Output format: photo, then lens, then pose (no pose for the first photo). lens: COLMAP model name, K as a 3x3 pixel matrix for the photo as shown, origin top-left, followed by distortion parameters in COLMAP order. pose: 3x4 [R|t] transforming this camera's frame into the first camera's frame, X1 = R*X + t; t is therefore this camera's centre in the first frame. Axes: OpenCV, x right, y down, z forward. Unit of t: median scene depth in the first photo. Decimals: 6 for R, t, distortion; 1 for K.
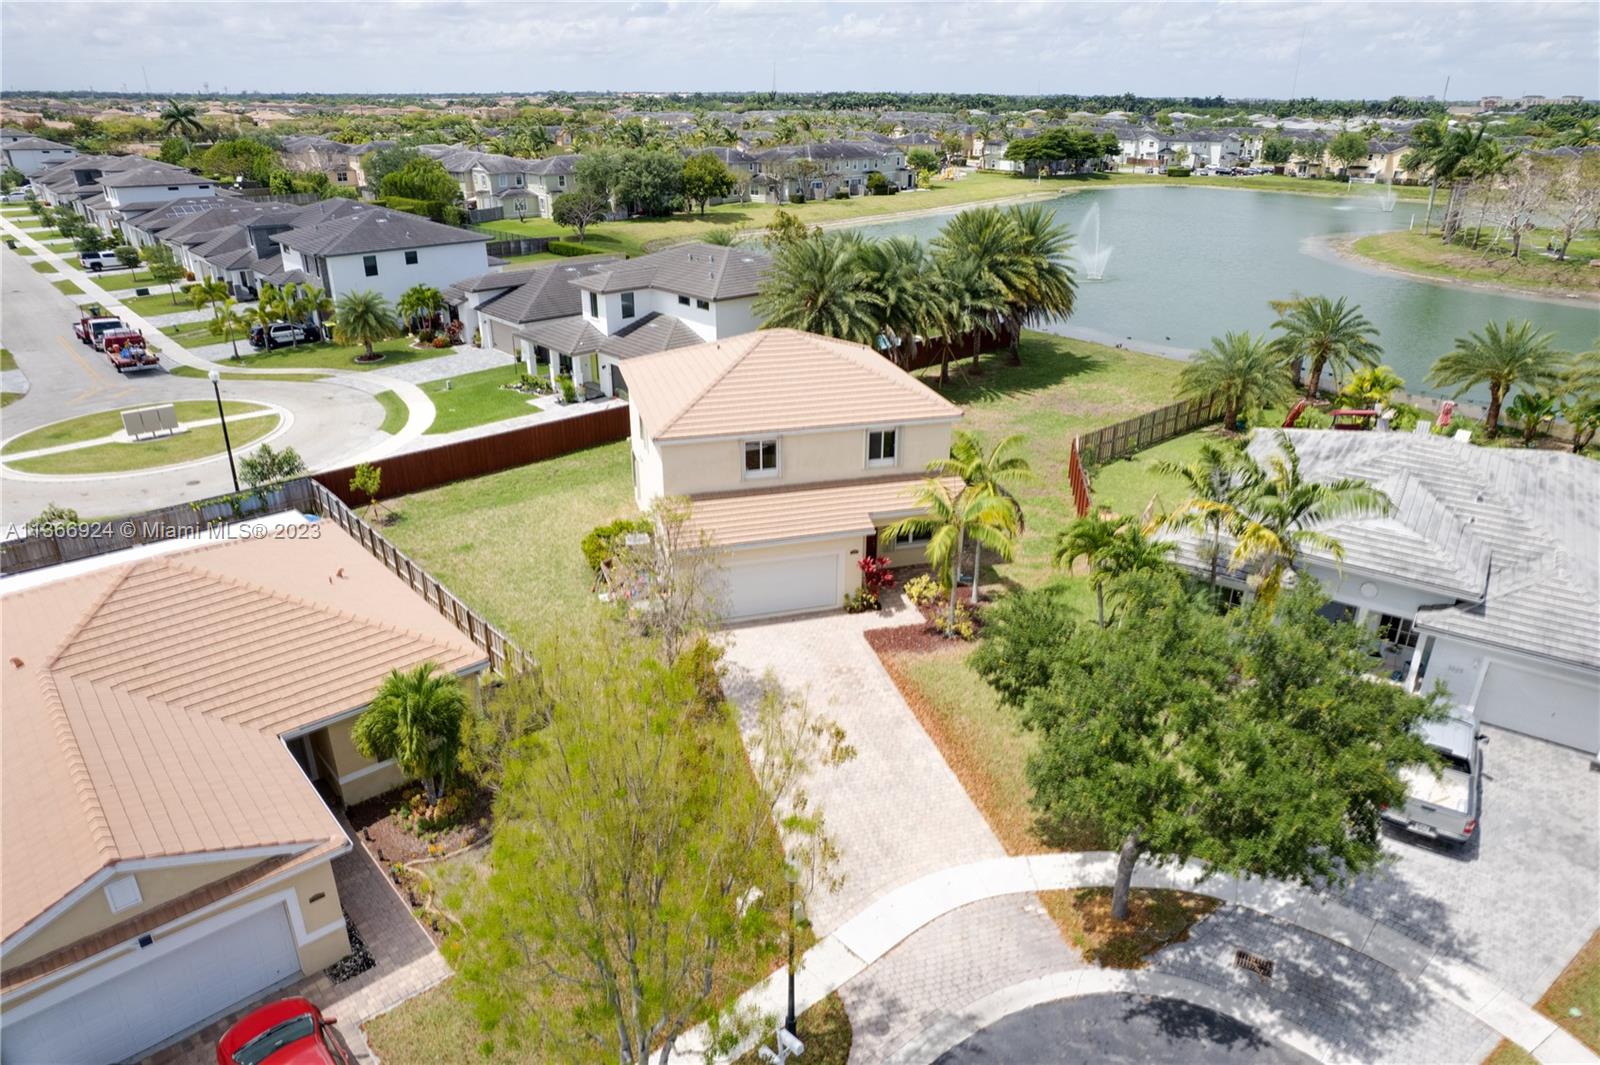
lens RADIAL K [[1025.9, 0, 803.7], [0, 1025.9, 535.9], [0, 0, 1]] dist [-0.088167, 0.079048]
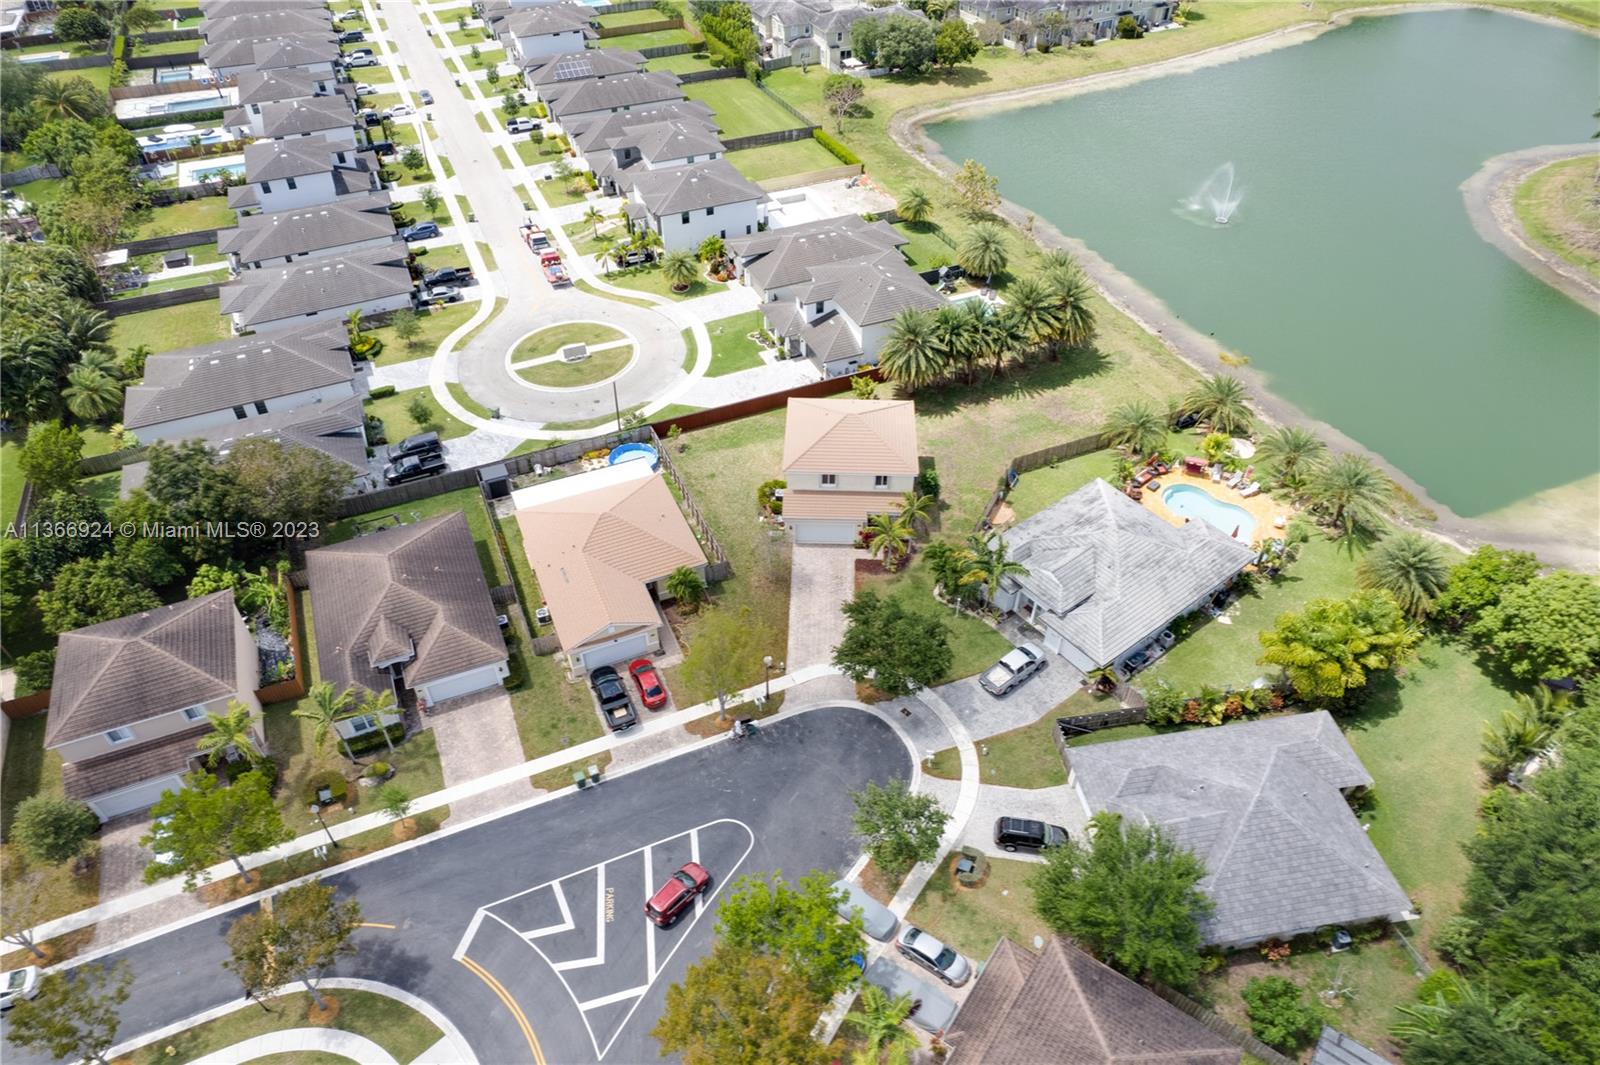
lens RADIAL K [[1025.9, 0, 803.7], [0, 1025.9, 535.9], [0, 0, 1]] dist [-0.088167, 0.079048]
pose [[0.953437, 0.203497, -0.222593, 0.255437], [-0.121701, 0.934896, 0.333405, -0.411065], [0.275948, -0.290791, 0.916130, -0.691051]]
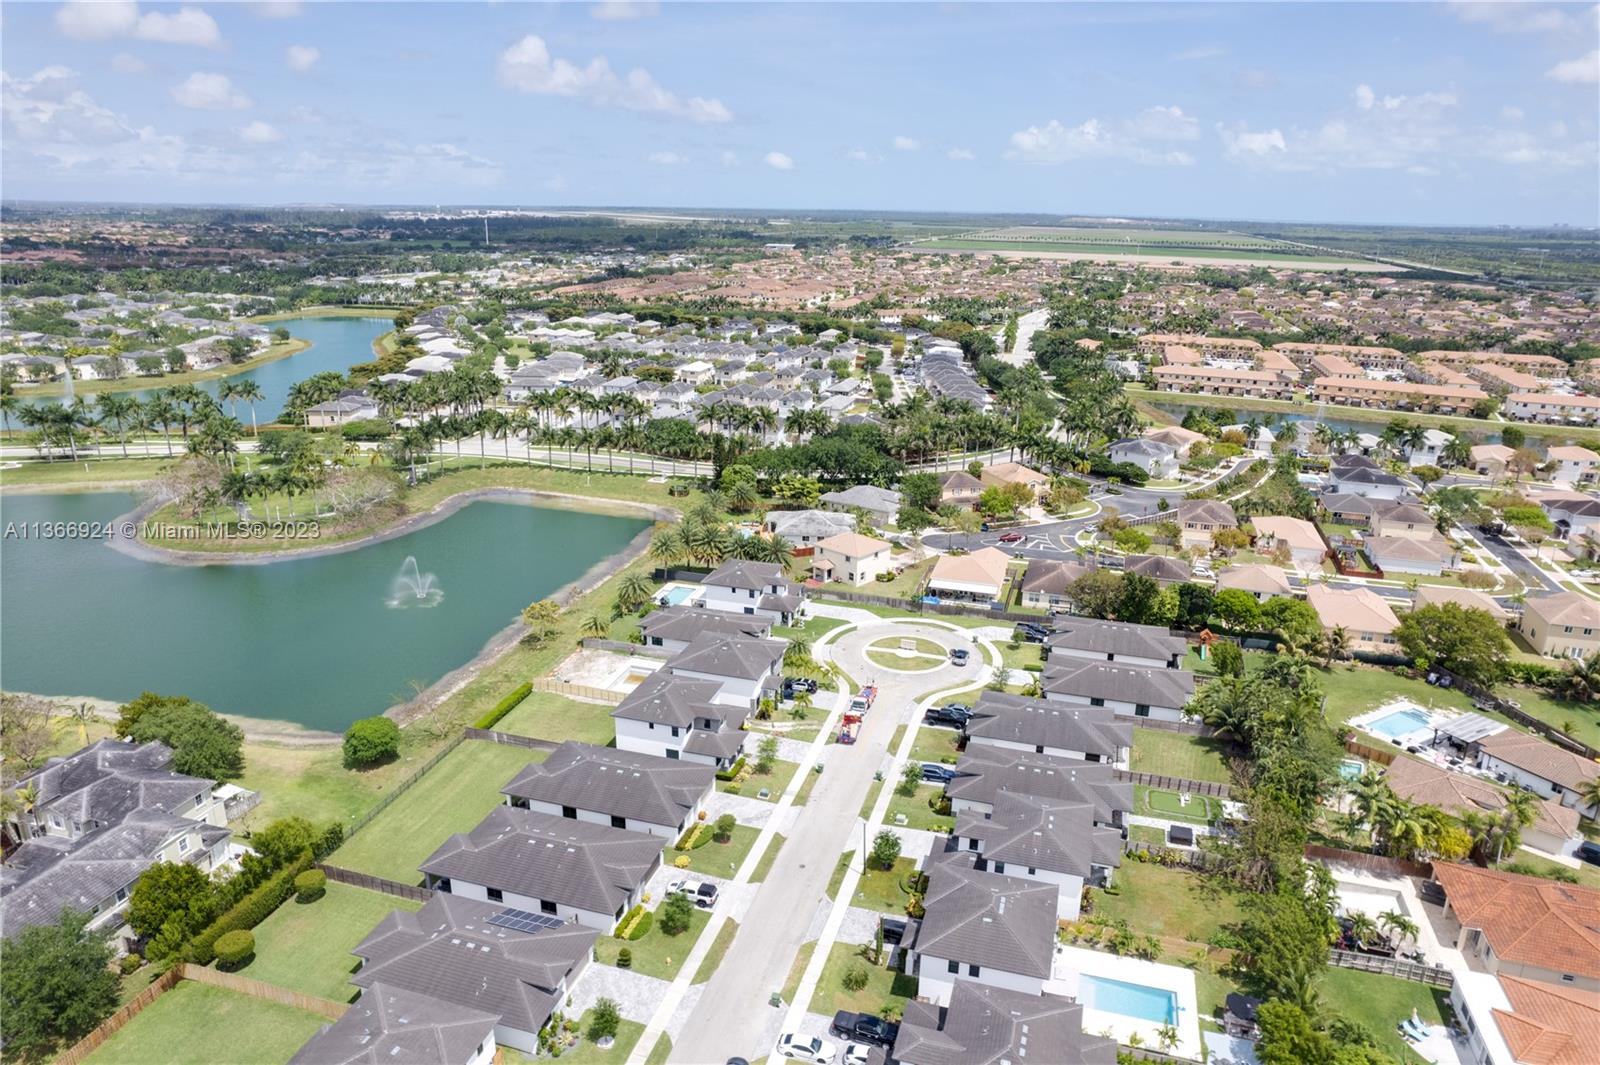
lens RADIAL K [[1025.9, 0, 803.7], [0, 1025.9, 535.9], [0, 0, 1]] dist [-0.088167, 0.079048]
pose [[-0.526163, -0.275593, 0.804488, -2.350965], [0.325120, 0.808965, 0.489767, -1.628551], [-0.785779, 0.519253, -0.336047, 1.725670]]
